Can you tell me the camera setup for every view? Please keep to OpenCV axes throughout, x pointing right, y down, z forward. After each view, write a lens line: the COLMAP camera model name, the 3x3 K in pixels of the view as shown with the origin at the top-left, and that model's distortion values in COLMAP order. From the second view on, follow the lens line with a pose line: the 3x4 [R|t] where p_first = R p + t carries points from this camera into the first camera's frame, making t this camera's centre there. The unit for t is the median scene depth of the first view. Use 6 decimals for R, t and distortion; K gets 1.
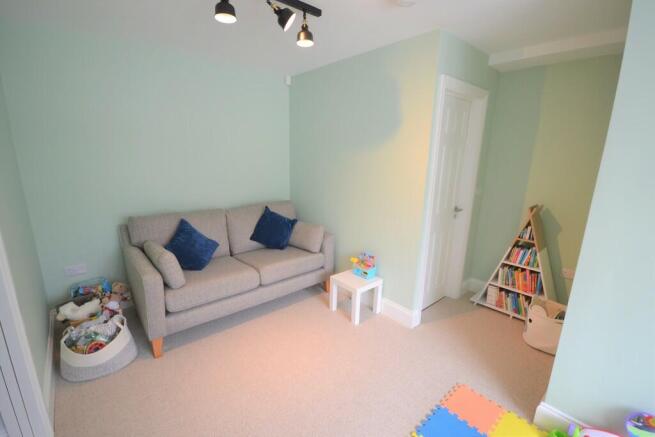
lens RADIAL K [[290.2, 0, 326.3], [0, 290.2, 220.0], [0, 0, 1]] dist [-0.002148, -0.001405]
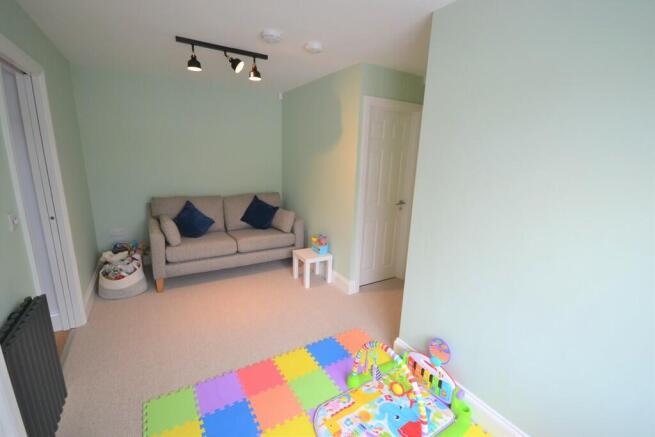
lens RADIAL K [[290.2, 0, 328.4], [0, 290.2, 220.4], [0, 0, 1]] dist [-0.002148, -0.001405]
pose [[0.986756, 0.050124, -0.154275, 0.383861], [-0.051073, 0.998693, -0.002192, 0.059294], [0.153963, 0.010042, 0.988026, -0.260464]]
